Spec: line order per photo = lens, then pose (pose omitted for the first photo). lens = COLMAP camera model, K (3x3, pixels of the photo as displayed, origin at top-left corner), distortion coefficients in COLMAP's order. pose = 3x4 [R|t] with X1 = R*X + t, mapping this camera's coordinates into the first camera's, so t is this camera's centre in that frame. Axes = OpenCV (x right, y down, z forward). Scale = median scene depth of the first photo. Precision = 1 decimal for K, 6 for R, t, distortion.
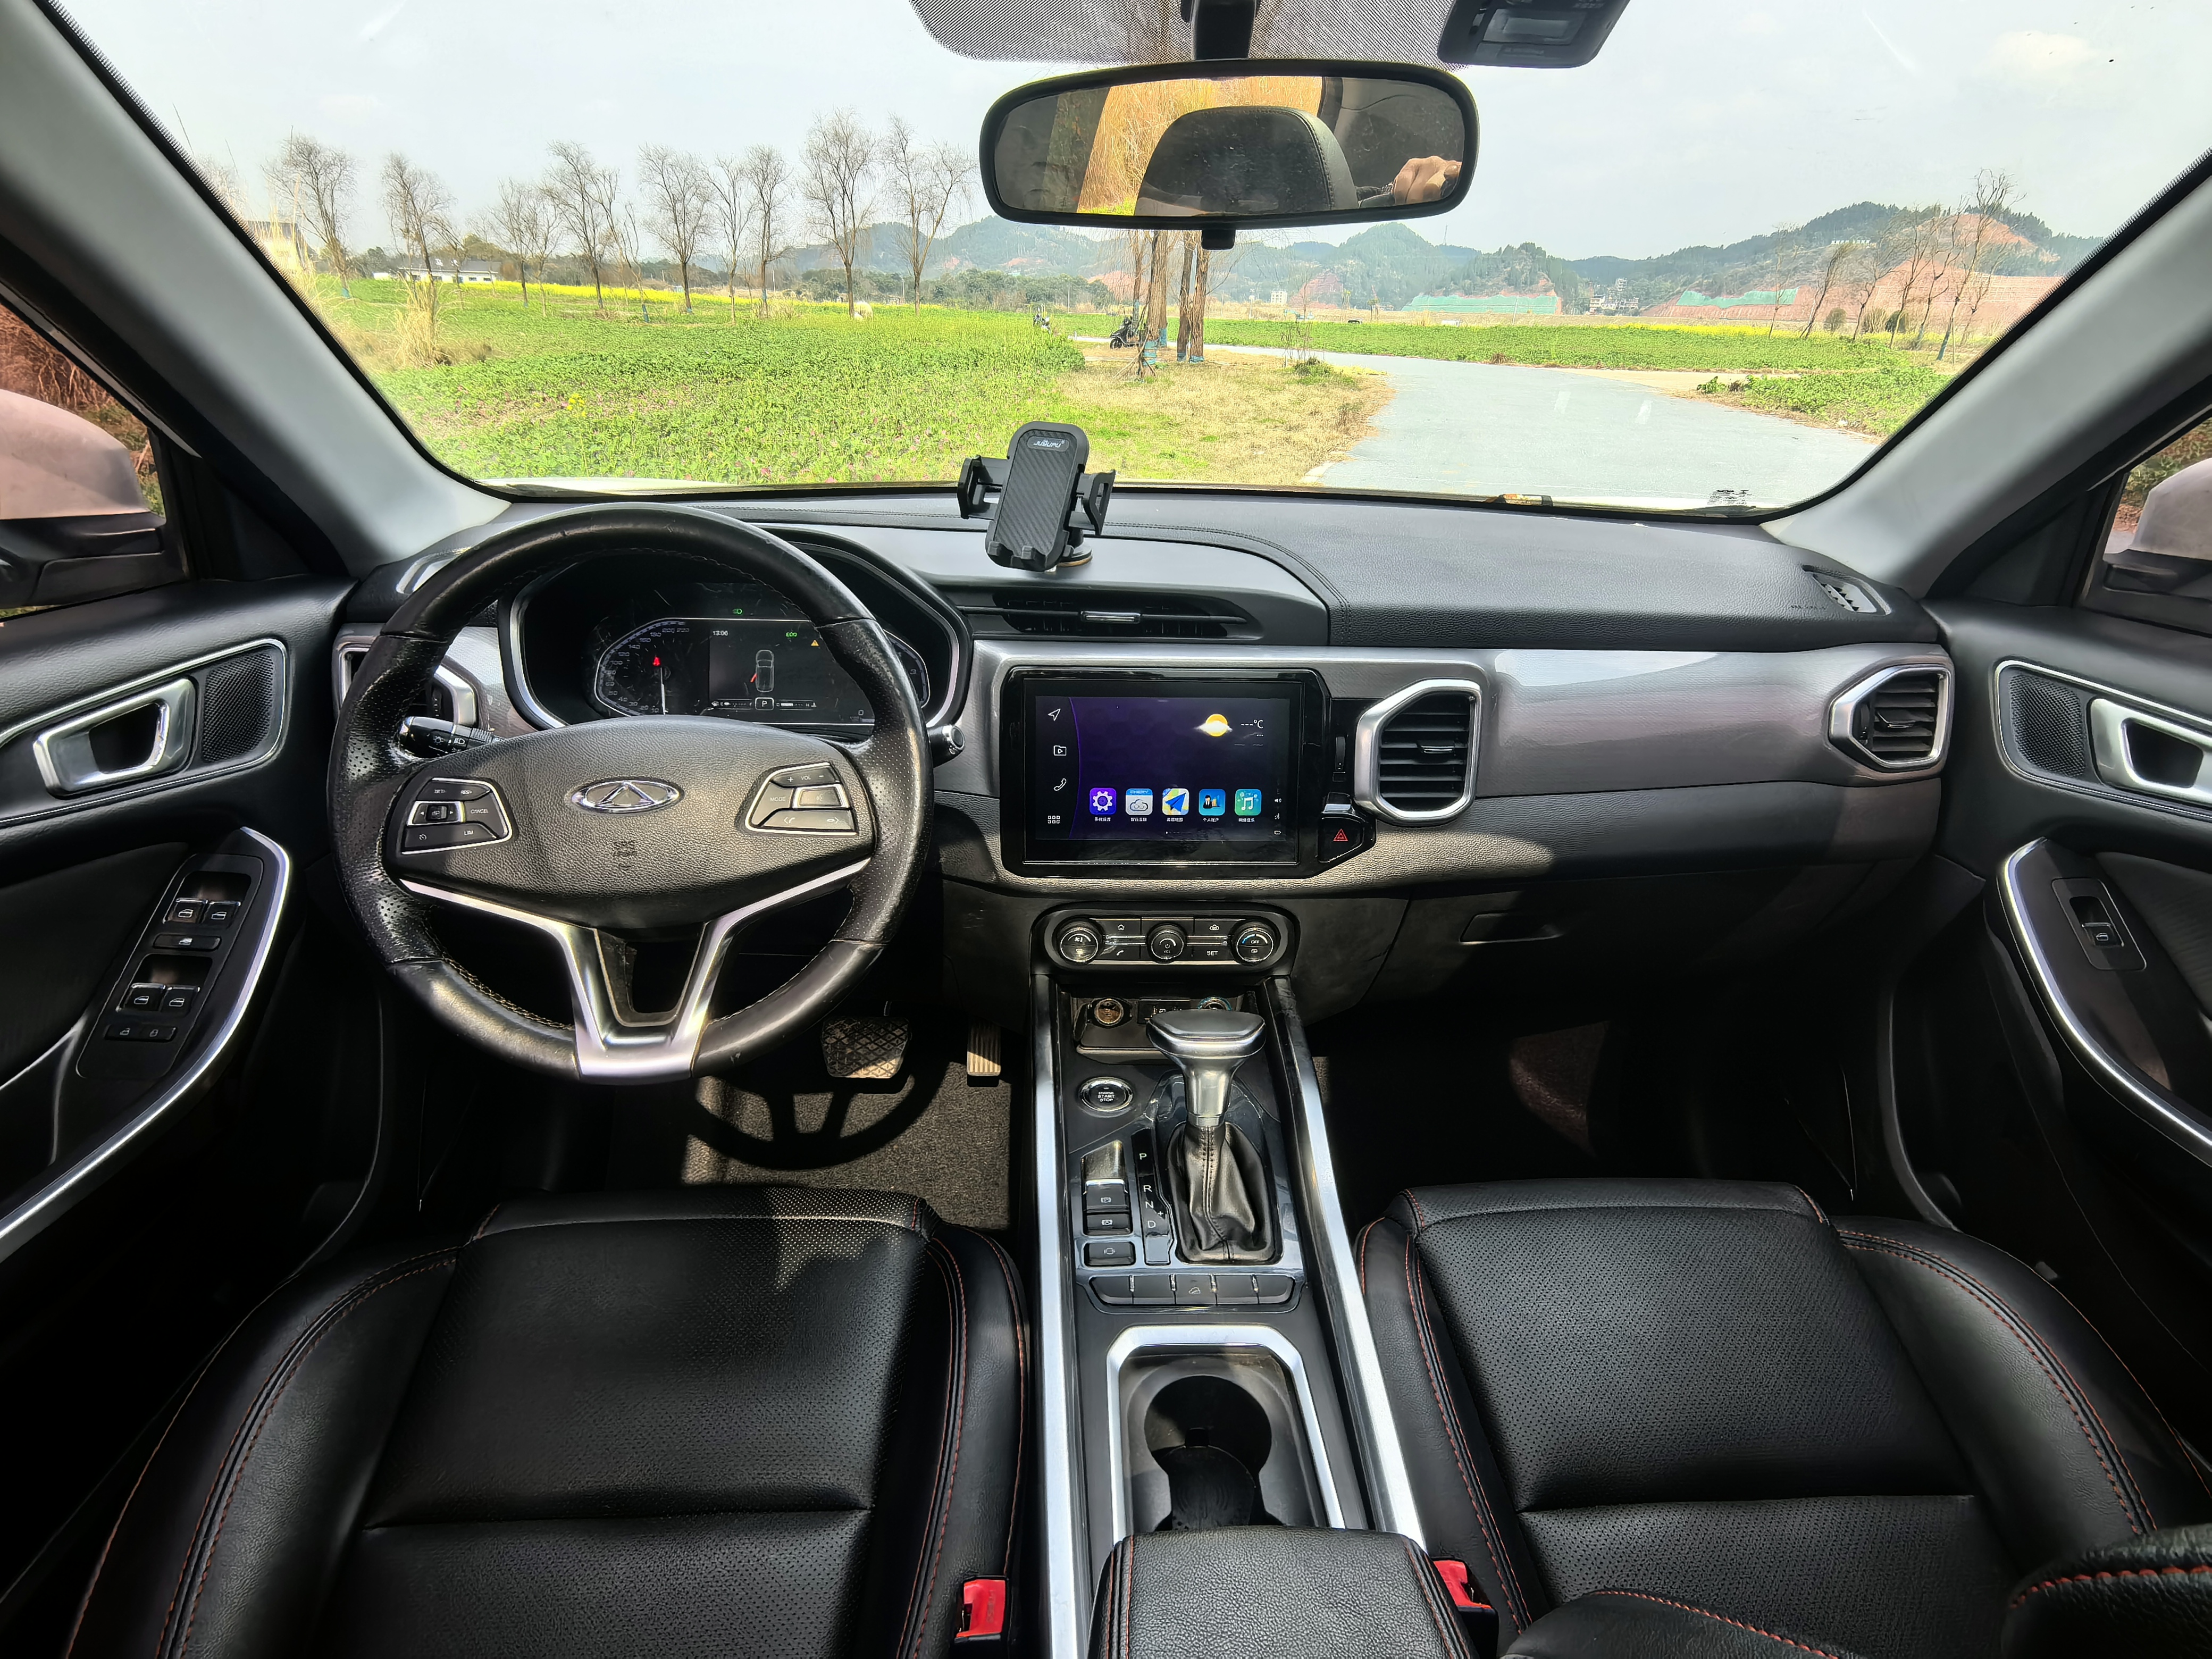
lens RADIAL K [[1138.8, 0, 1106.0], [0, 1138.8, 829.5], [0, 0, 1]] dist [0.027388, -0.011386]
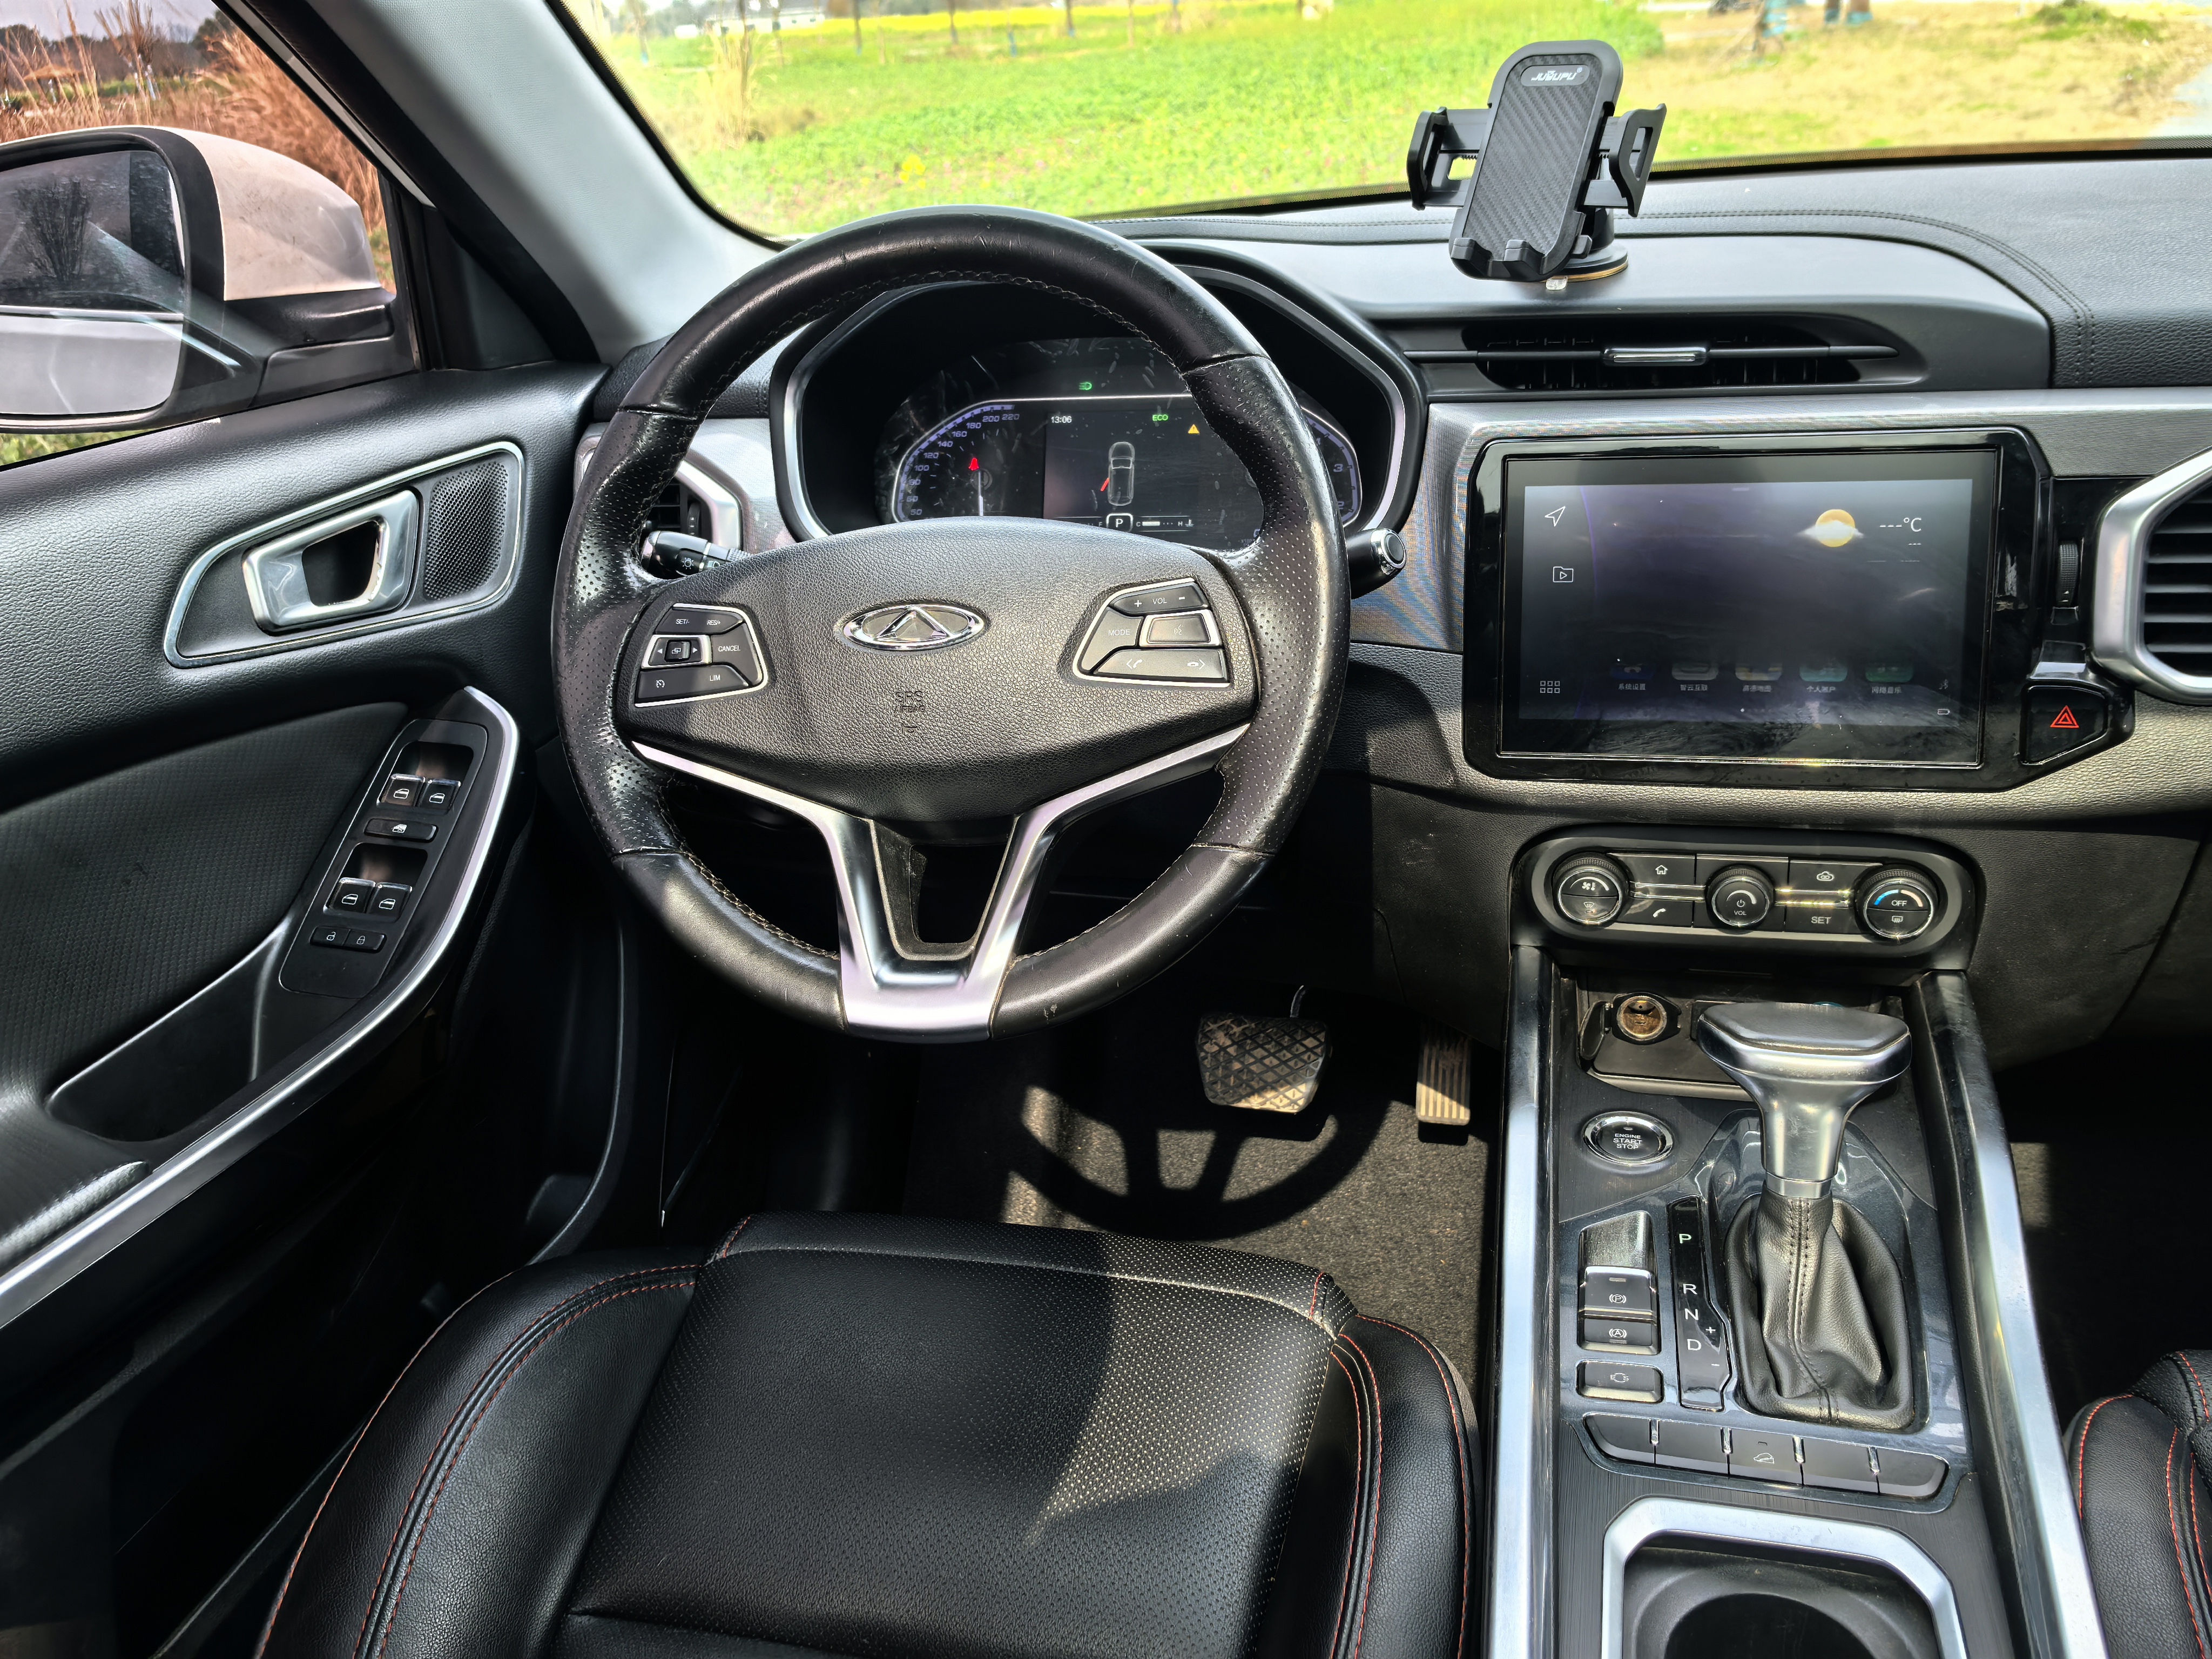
lens RADIAL K [[1752.7, 0, 1129.1], [0, 1752.7, 788.2], [0, 0, 1]] dist [0.037532, -0.051739]
pose [[0.953466, 0.025800, -0.300394, 0.025628], [-0.027288, 0.999627, -0.000759, 0.055435], [0.300263, 0.008921, 0.953815, 0.015222]]
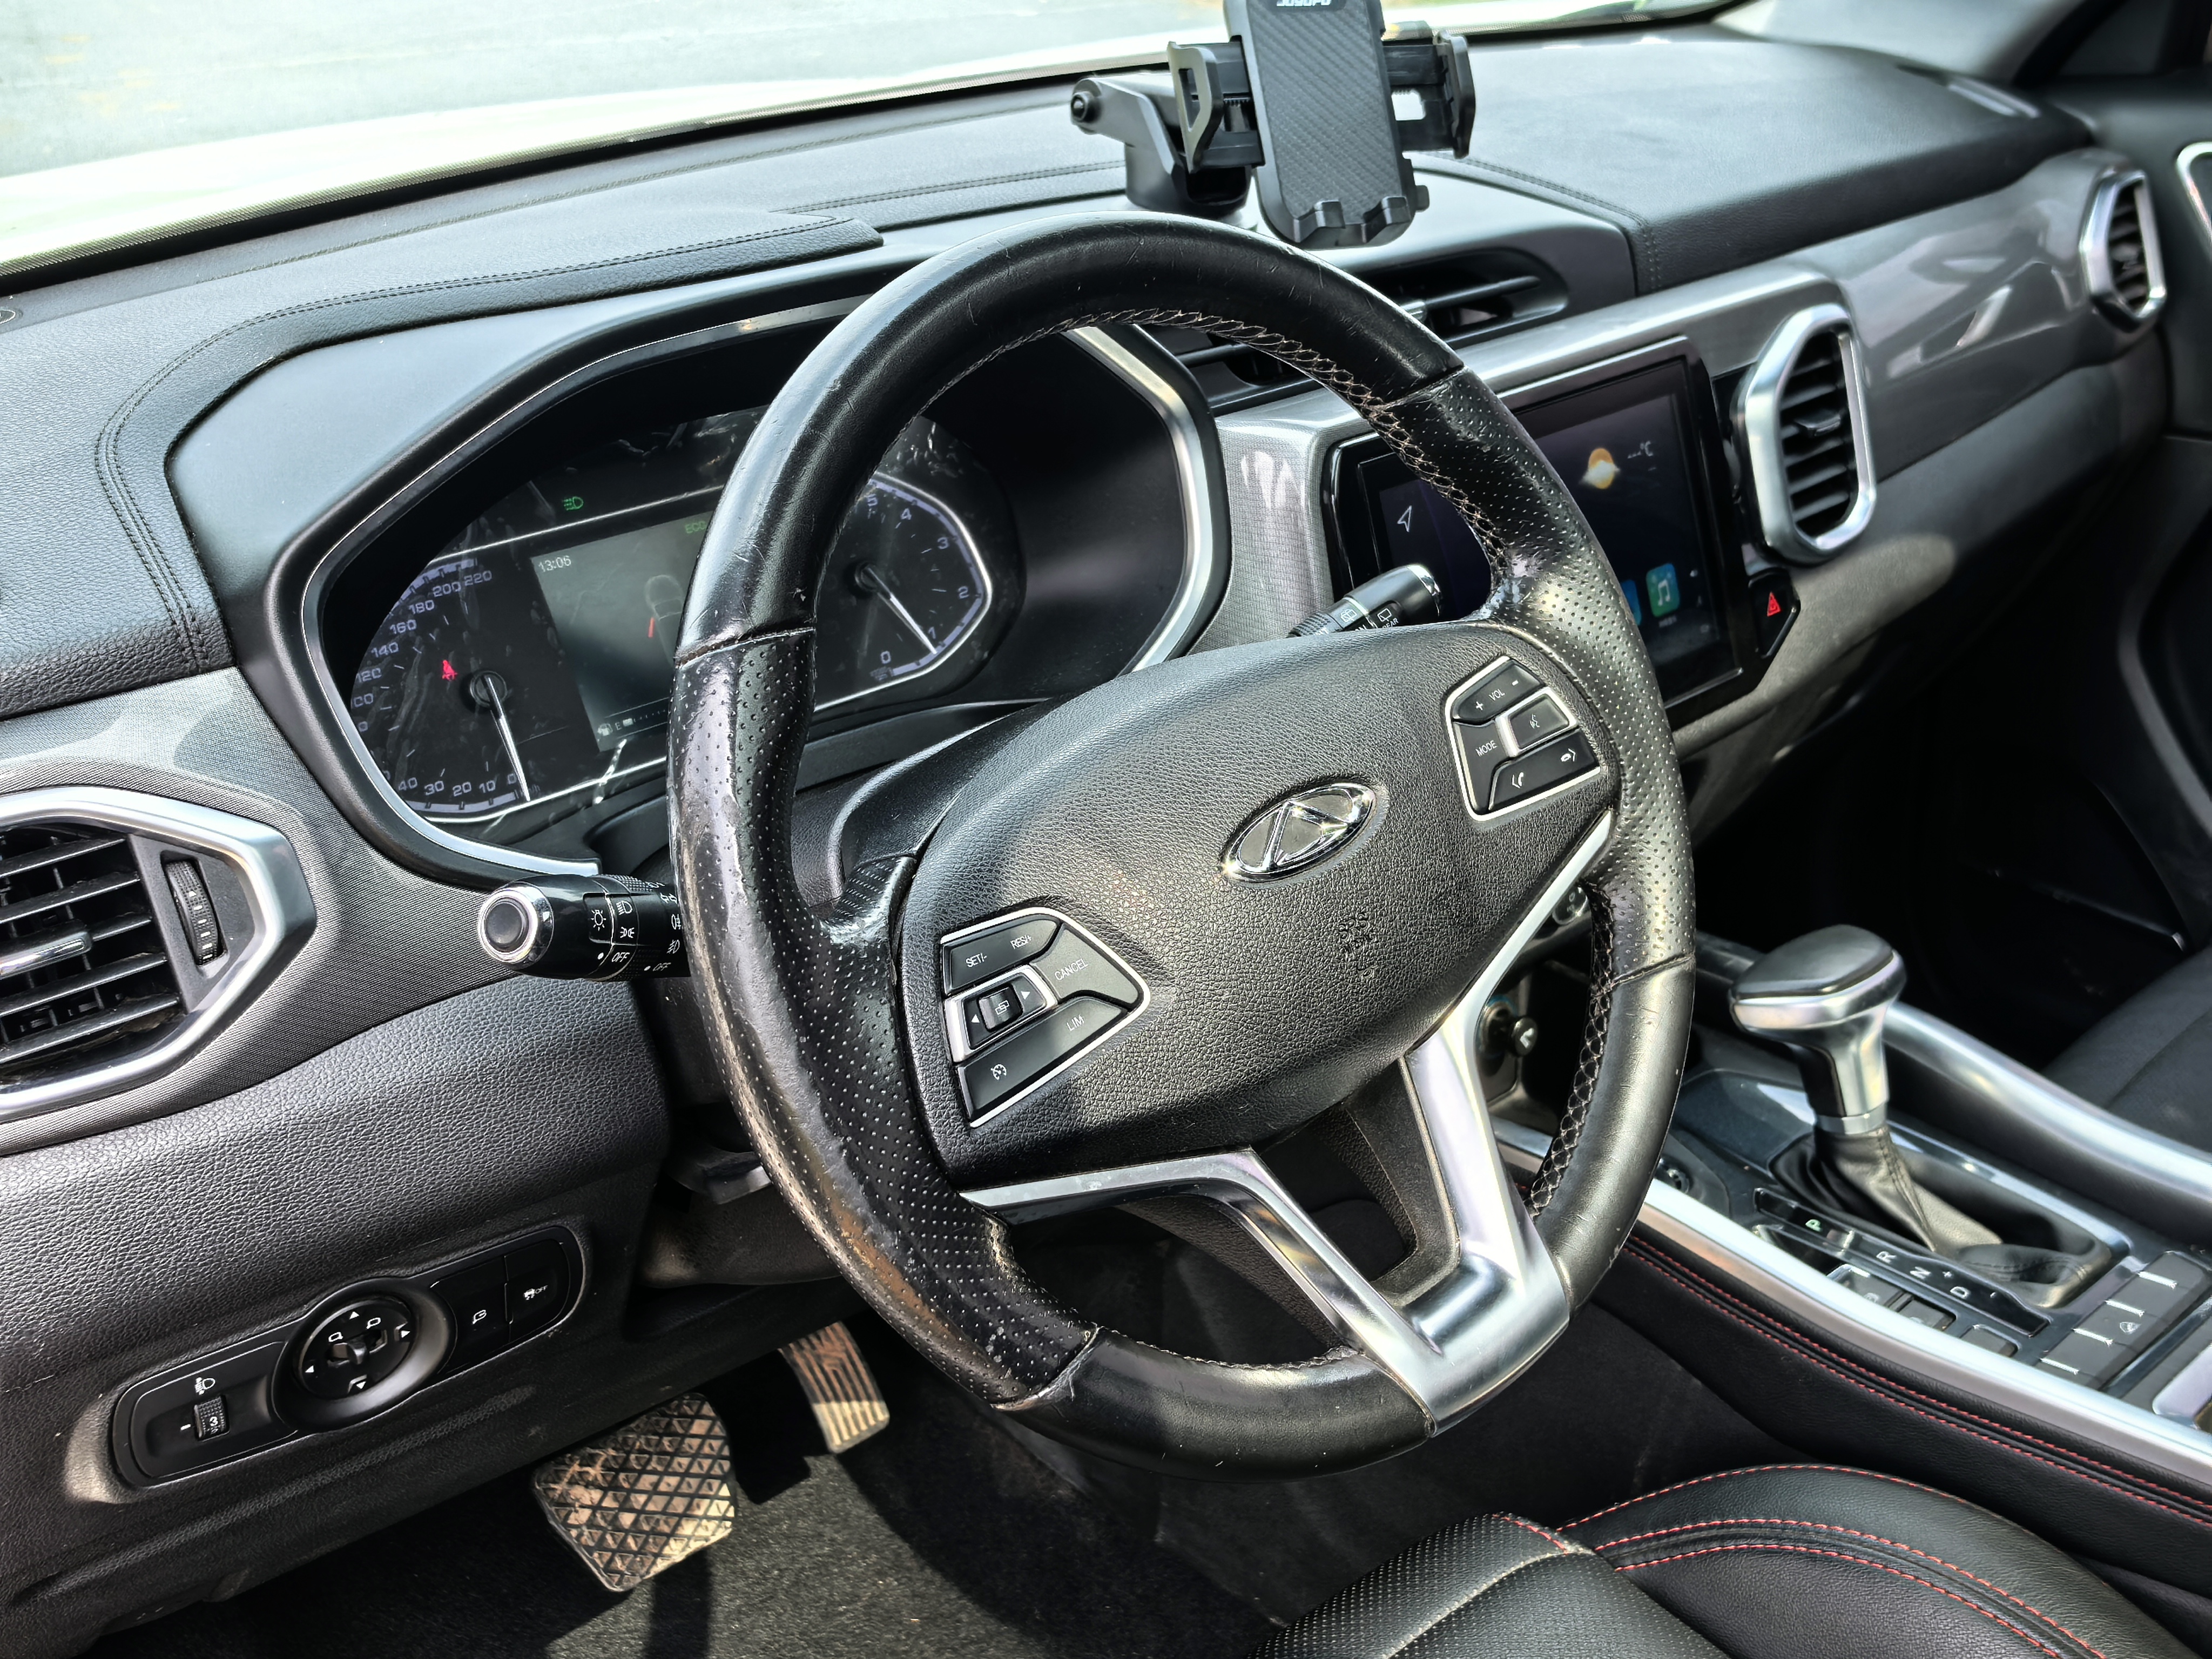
lens RADIAL K [[2520.6, 0, 1106.0], [0, 2520.6, 829.5], [0, 0, 1]] dist [0.095336, 0.000264]
pose [[0.734240, -0.309661, 0.604153, -0.909252], [0.318681, 0.942985, 0.096031, -0.123865], [-0.599445, 0.122022, 0.791061, 0.187654]]
